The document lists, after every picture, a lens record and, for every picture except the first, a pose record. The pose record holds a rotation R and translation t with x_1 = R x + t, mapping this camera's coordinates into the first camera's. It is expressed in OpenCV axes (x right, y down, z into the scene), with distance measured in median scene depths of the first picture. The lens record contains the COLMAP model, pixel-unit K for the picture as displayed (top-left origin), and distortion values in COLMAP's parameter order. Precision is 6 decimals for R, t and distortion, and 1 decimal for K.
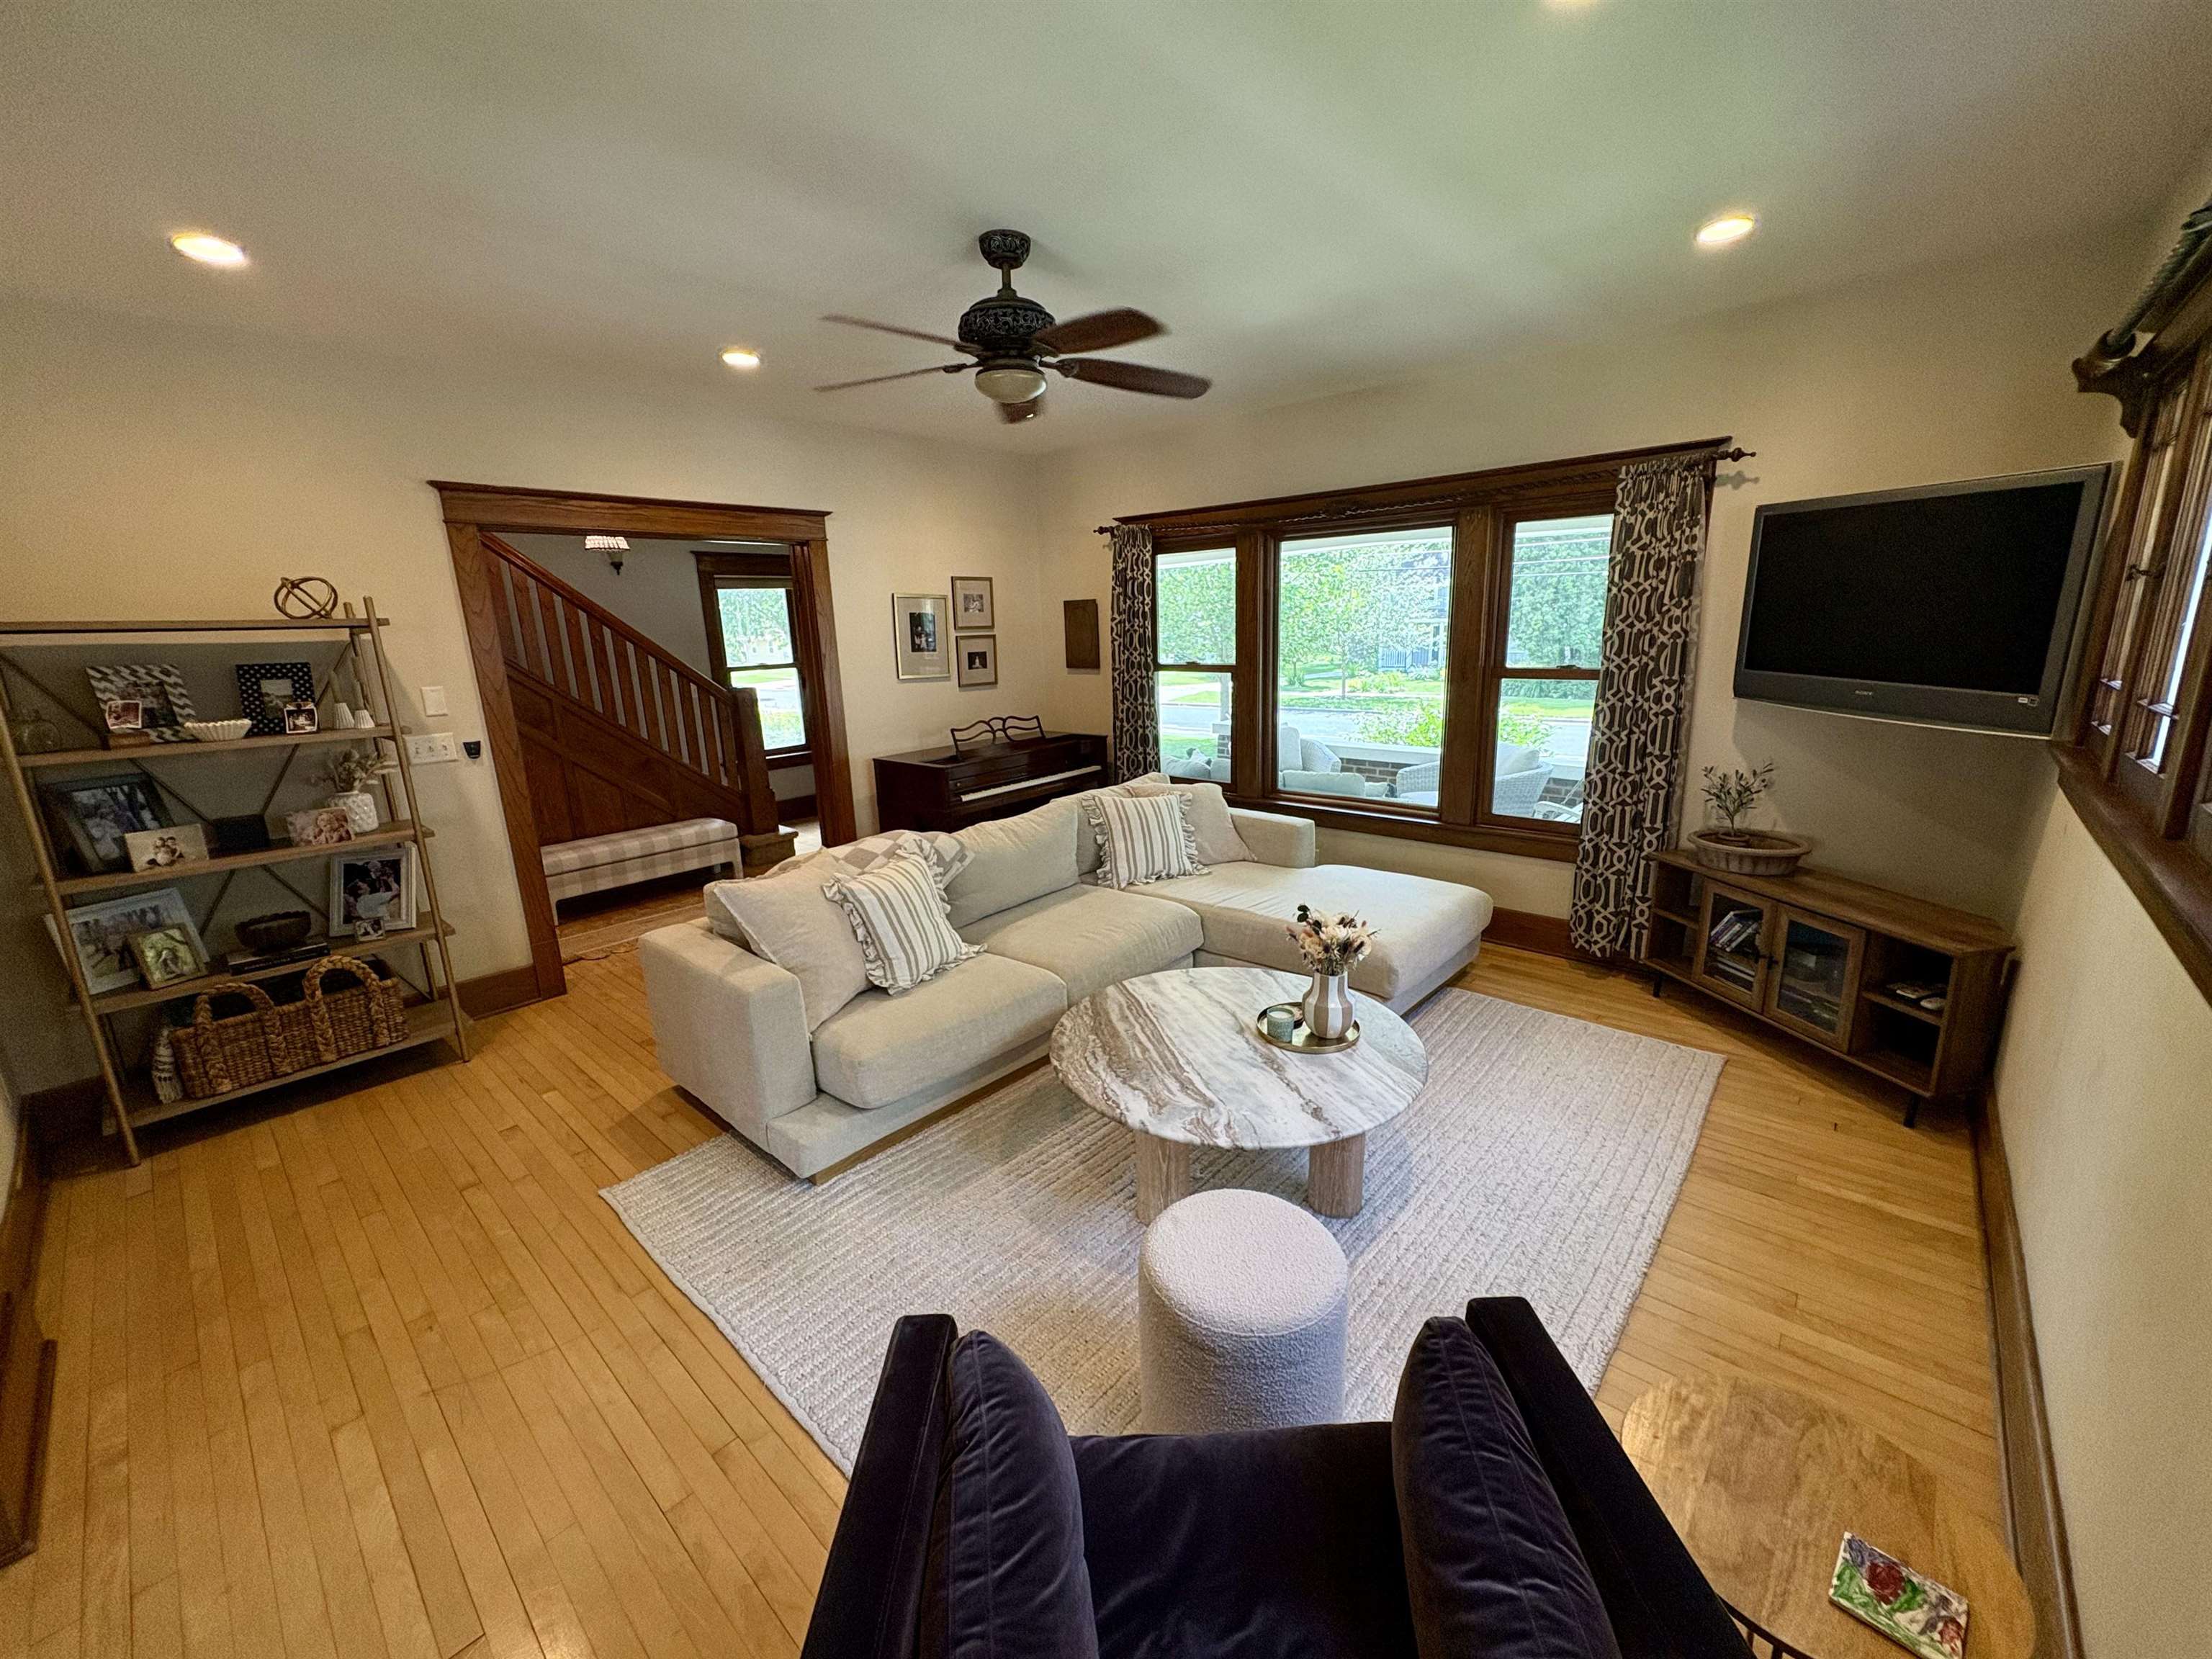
lens RADIAL K [[875.4, 0, 1108.1], [0, 875.4, 831.5], [0, 0, 1]] dist [-0.001795, -0.000426]
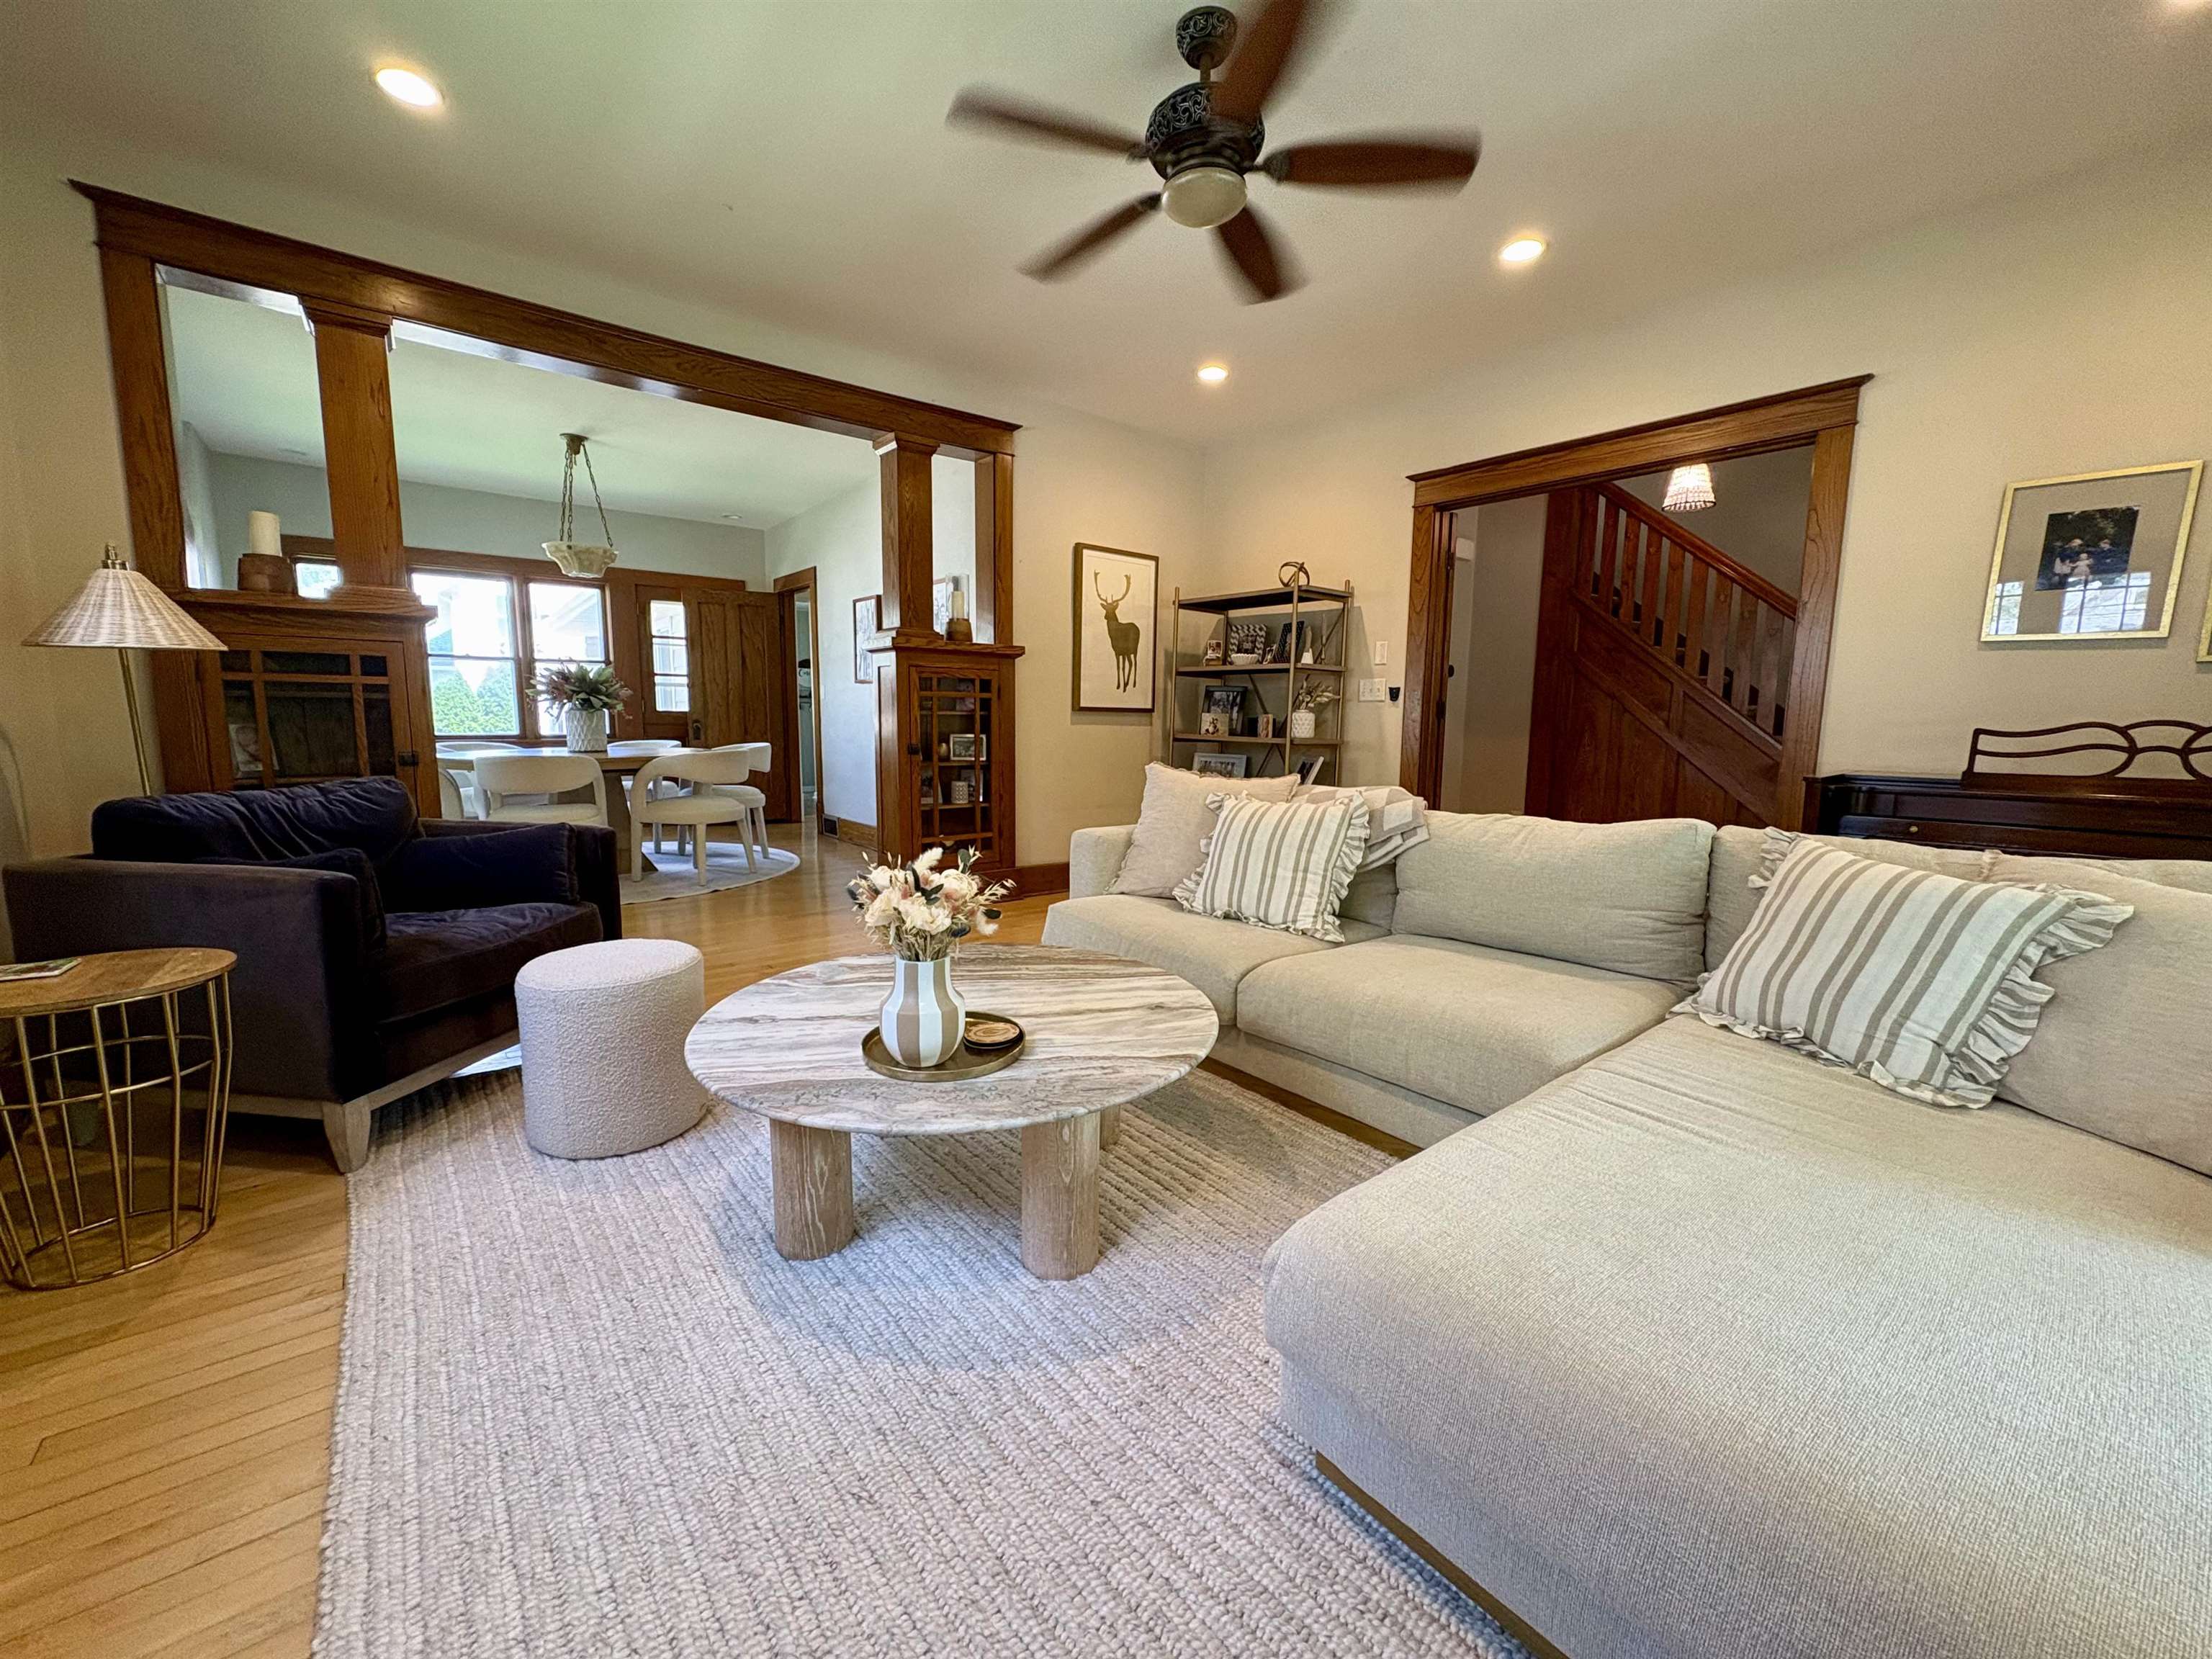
lens RADIAL K [[875.4, 0, 1101.6], [0, 875.4, 837.8], [0, 0, 1]] dist [-0.001795, -0.000426]
pose [[-0.161970, 0.164857, -0.972927, 0.567843], [-0.242082, 0.949179, 0.201134, -0.050253], [0.956641, 0.268106, -0.113830, 0.811312]]
